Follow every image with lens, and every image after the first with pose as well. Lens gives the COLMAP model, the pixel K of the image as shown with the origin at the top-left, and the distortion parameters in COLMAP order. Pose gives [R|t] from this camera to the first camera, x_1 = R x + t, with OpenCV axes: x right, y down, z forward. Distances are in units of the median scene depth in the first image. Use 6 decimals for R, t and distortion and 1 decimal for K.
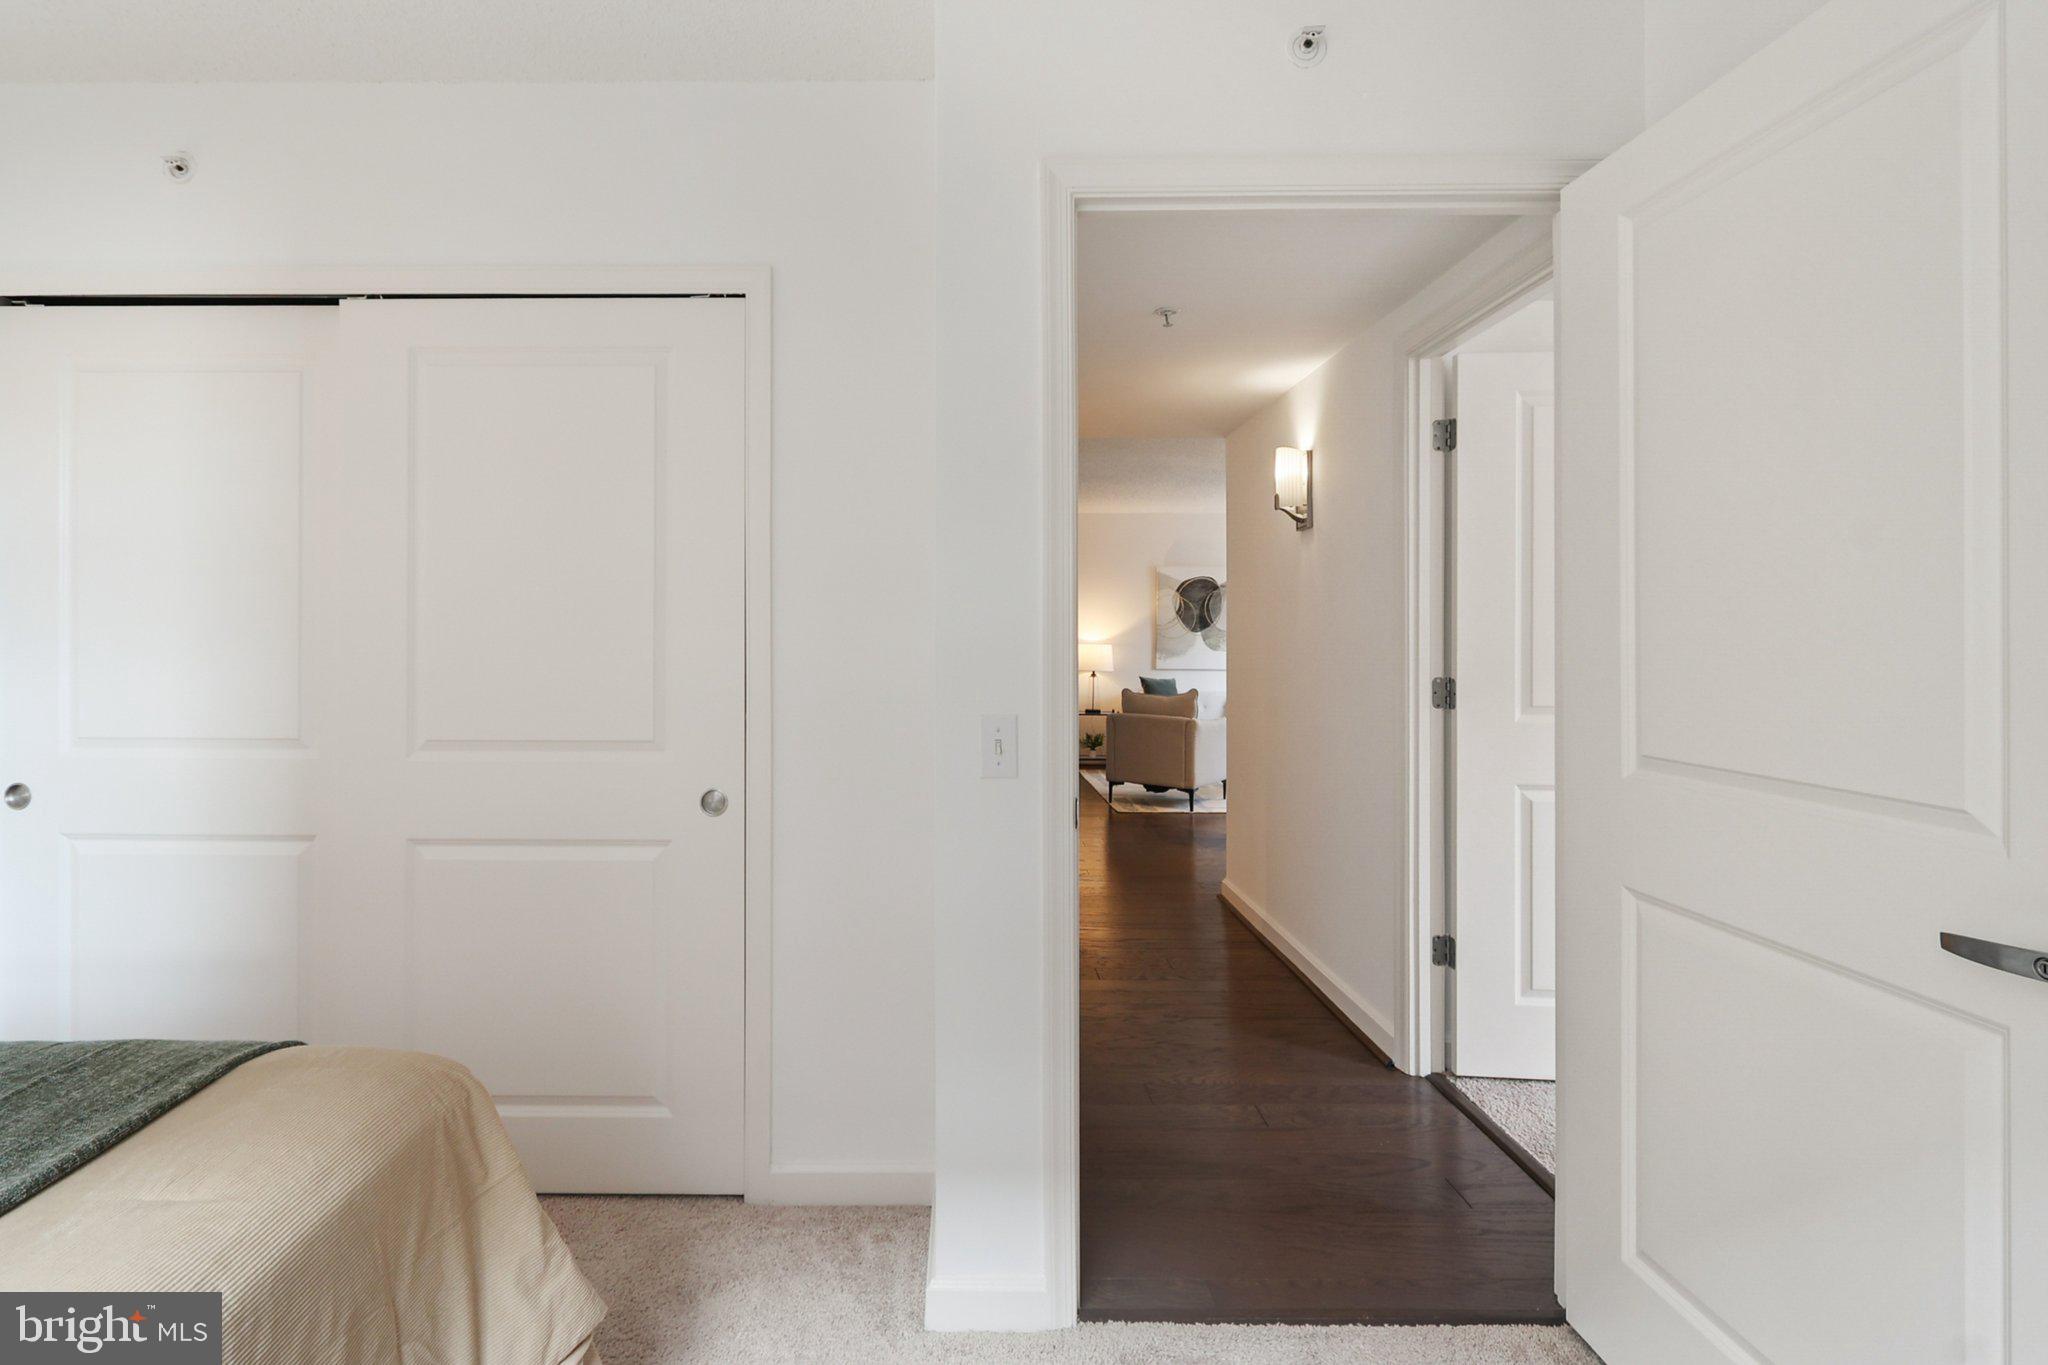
lens RADIAL K [[961.5, 0, 979.5], [0, 961.5, 645.5], [0, 0, 1]] dist [0.002092, -0.001044]
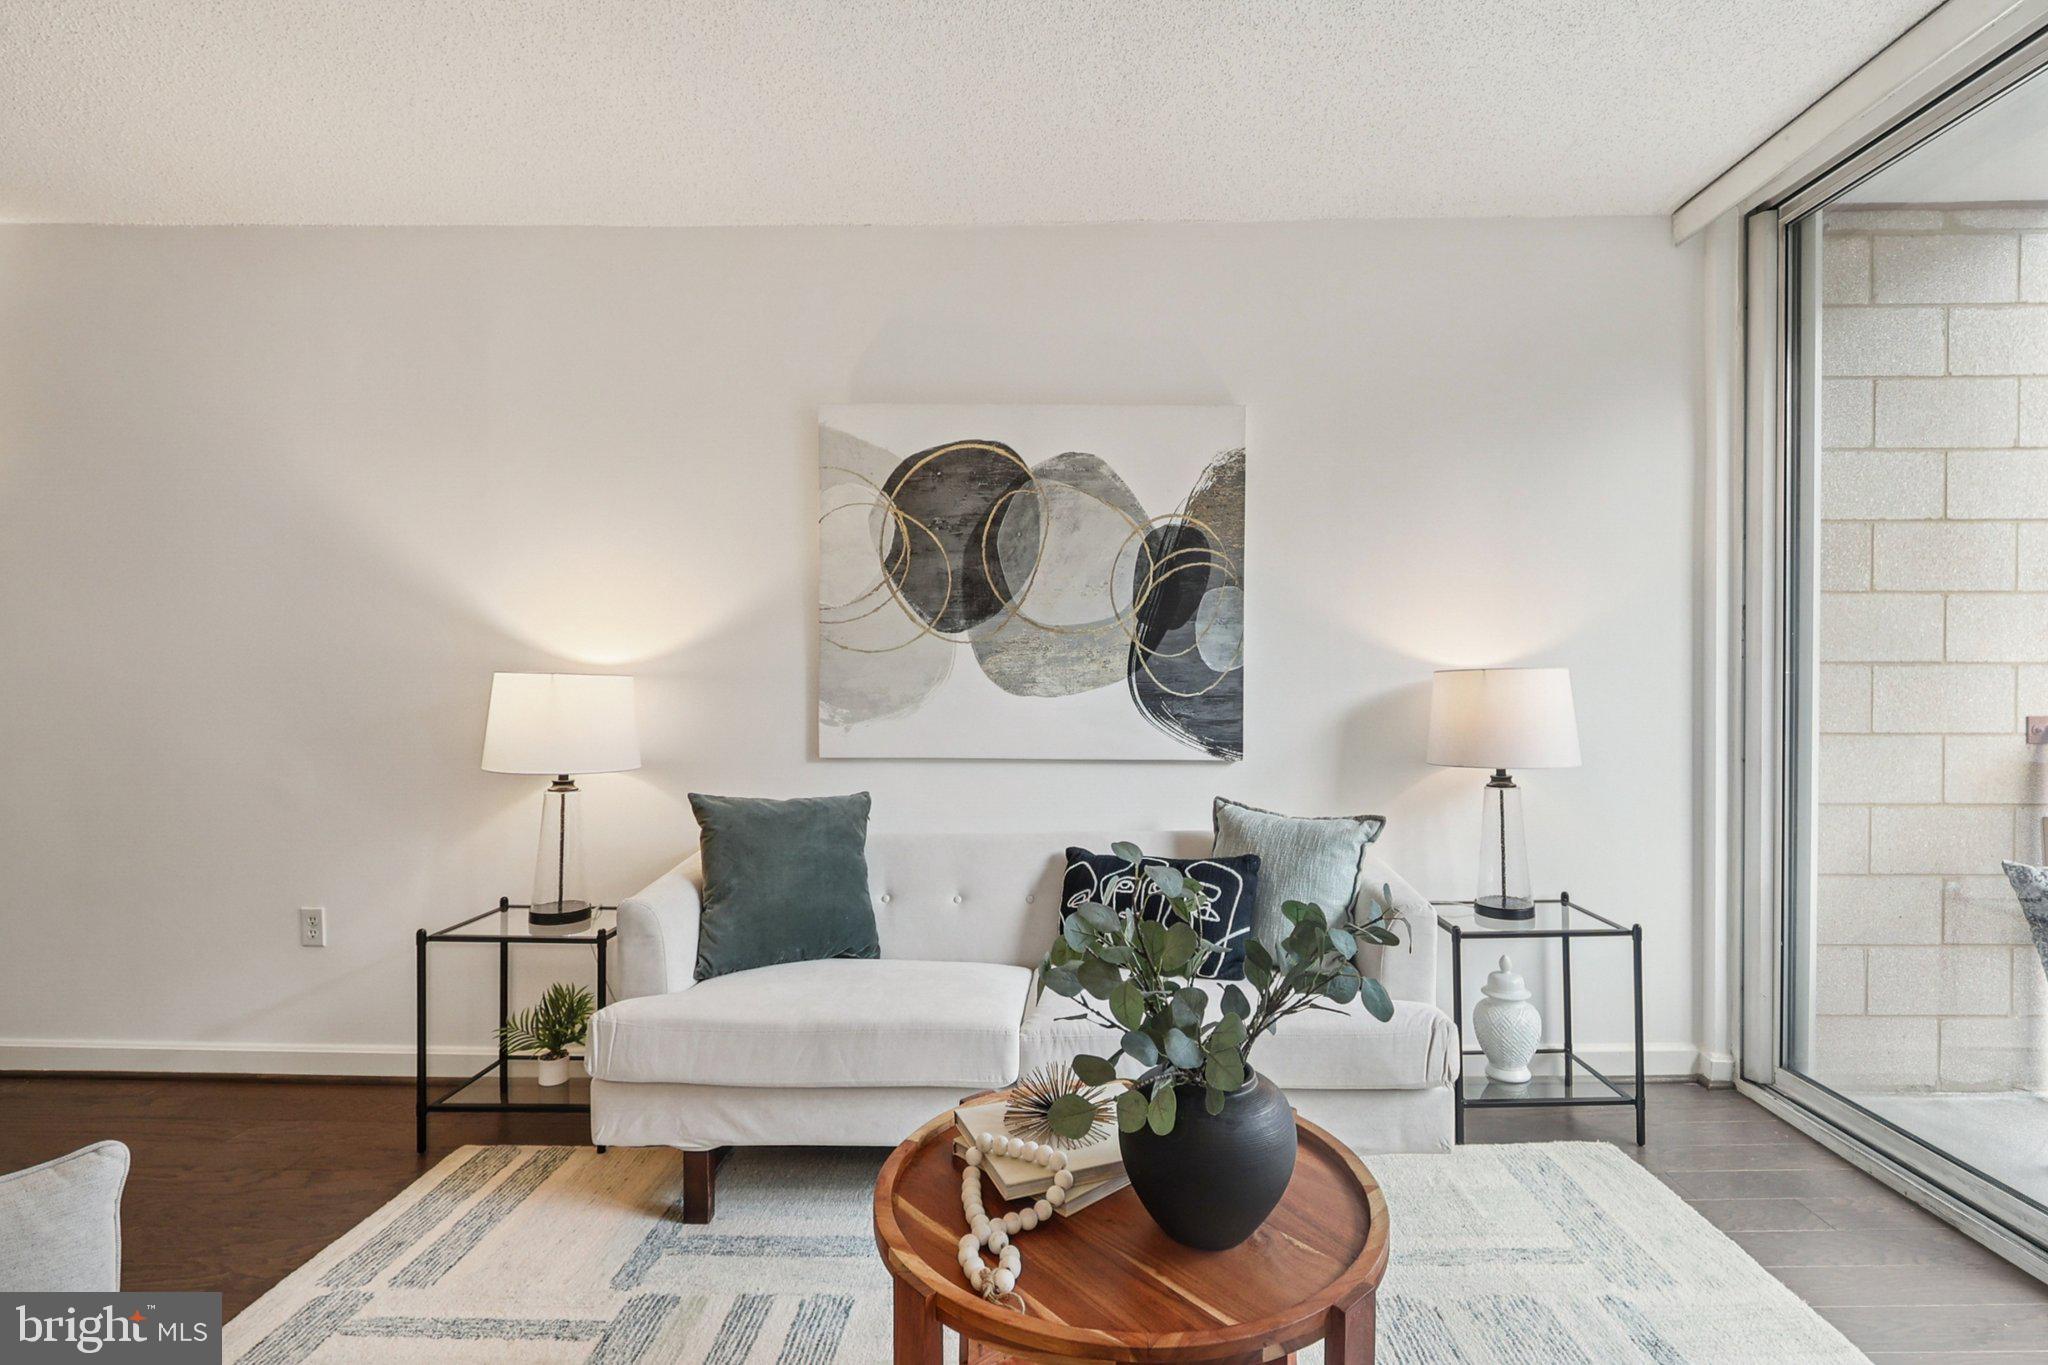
lens RADIAL K [[961.5, 0, 1075.5], [0, 961.5, 691.7], [0, 0, 1]] dist [0.002092, -0.001044]
pose [[0.999236, -0.004435, -0.038818, 0.277456], [0.004575, 0.999983, 0.003519, 0.003367], [0.038802, -0.003694, 0.999240, 0.721662]]
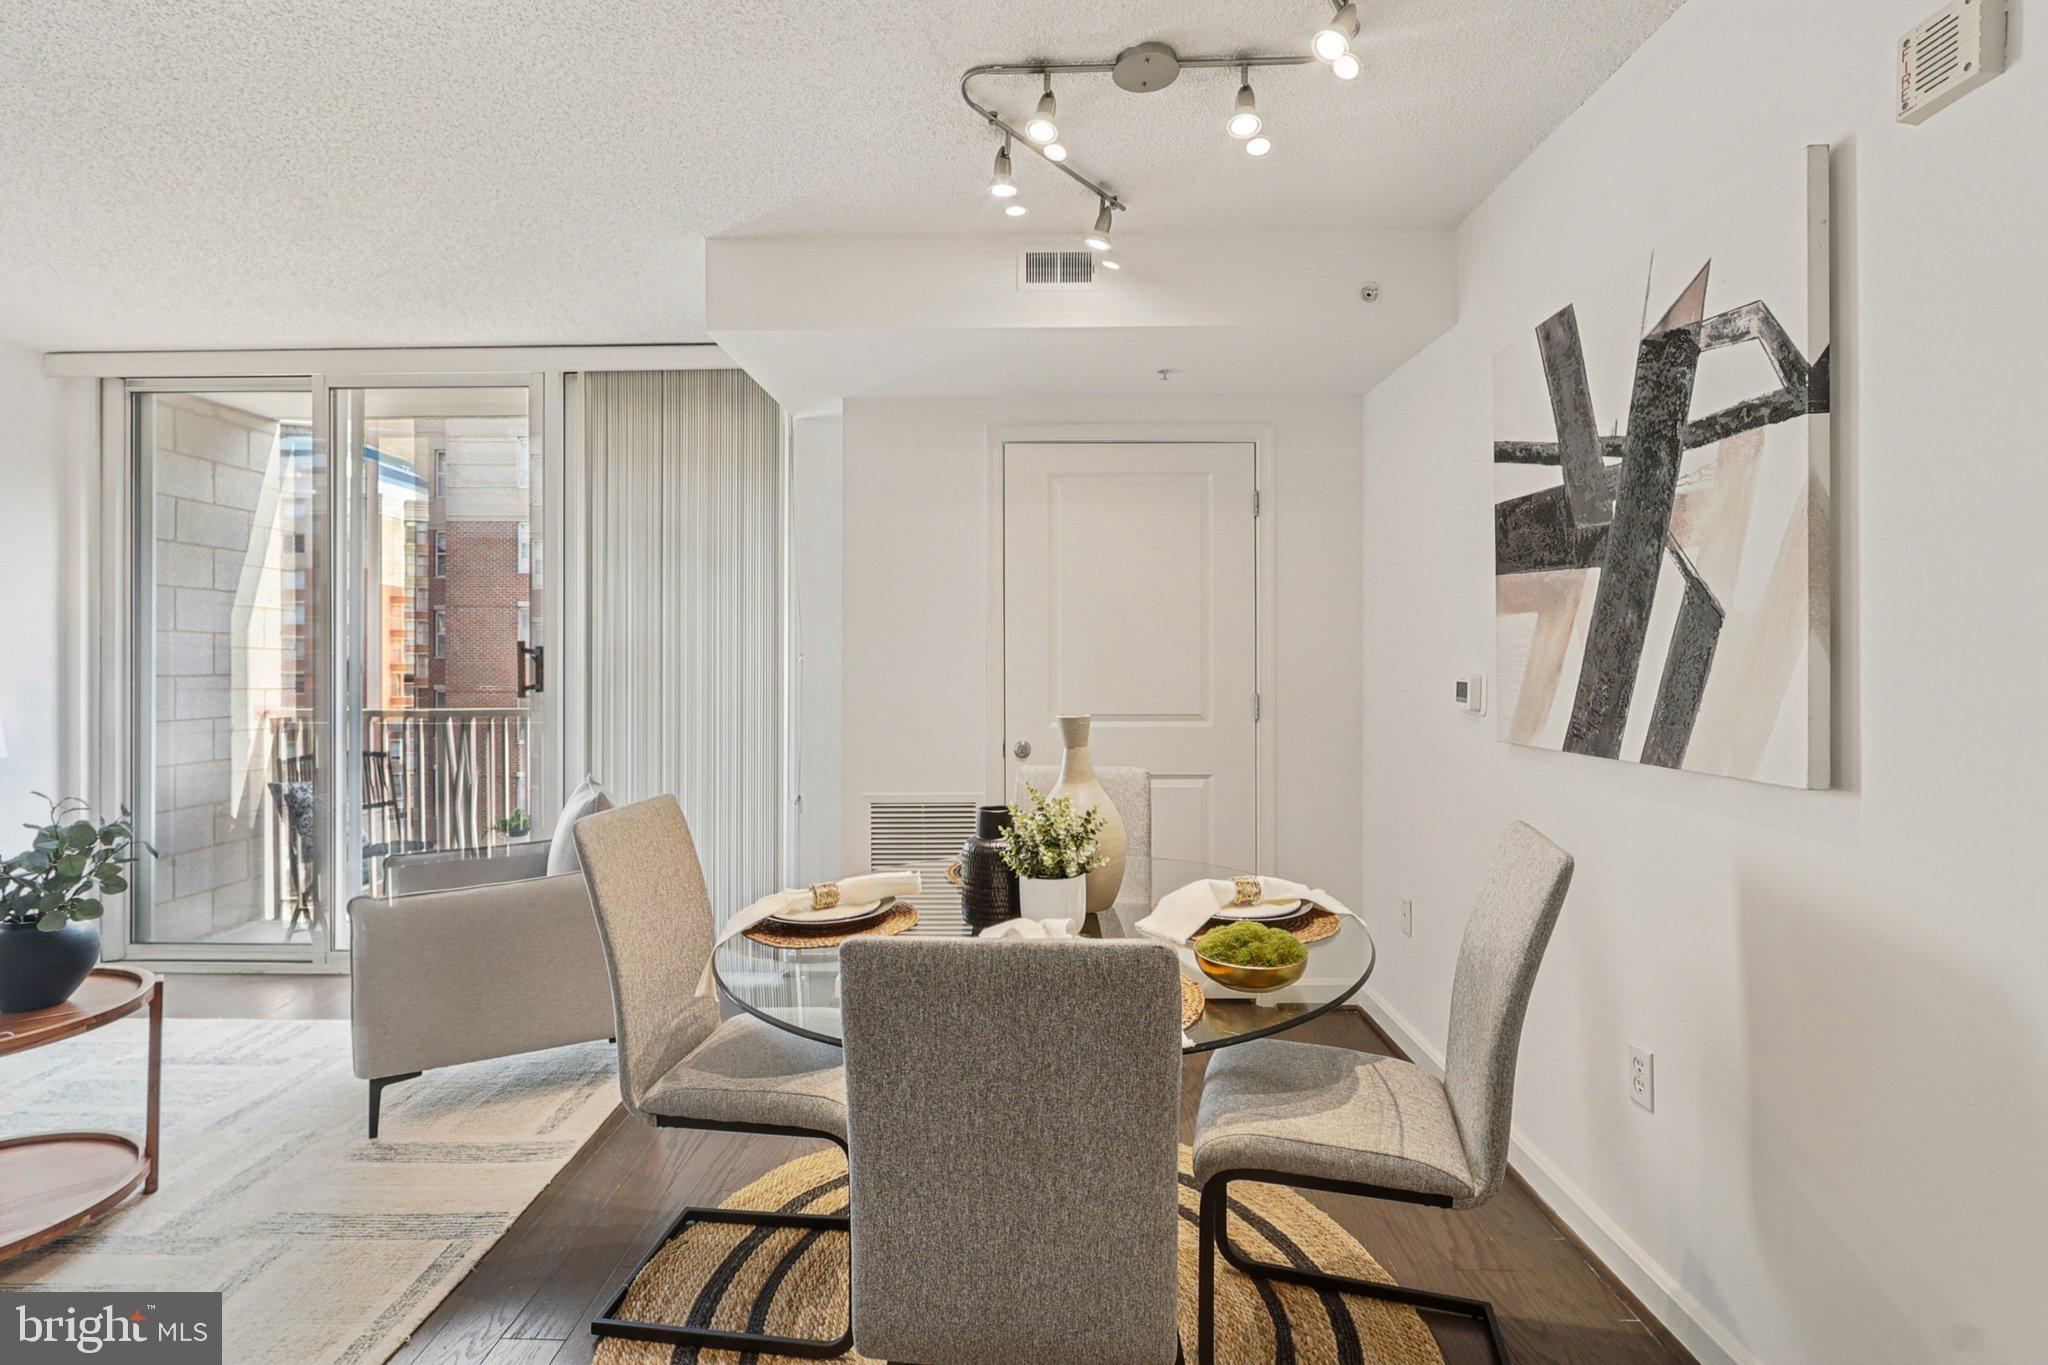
lens RADIAL K [[961.5, 0, 1011.6], [0, 961.5, 658.5], [0, 0, 1]] dist [0.002092, -0.001044]
pose [[0.047571, 0.000235, 0.998868, 0.062861], [0.012913, 0.999916, -0.000850, -0.006150], [-0.998784, 0.012939, 0.047564, 0.598216]]
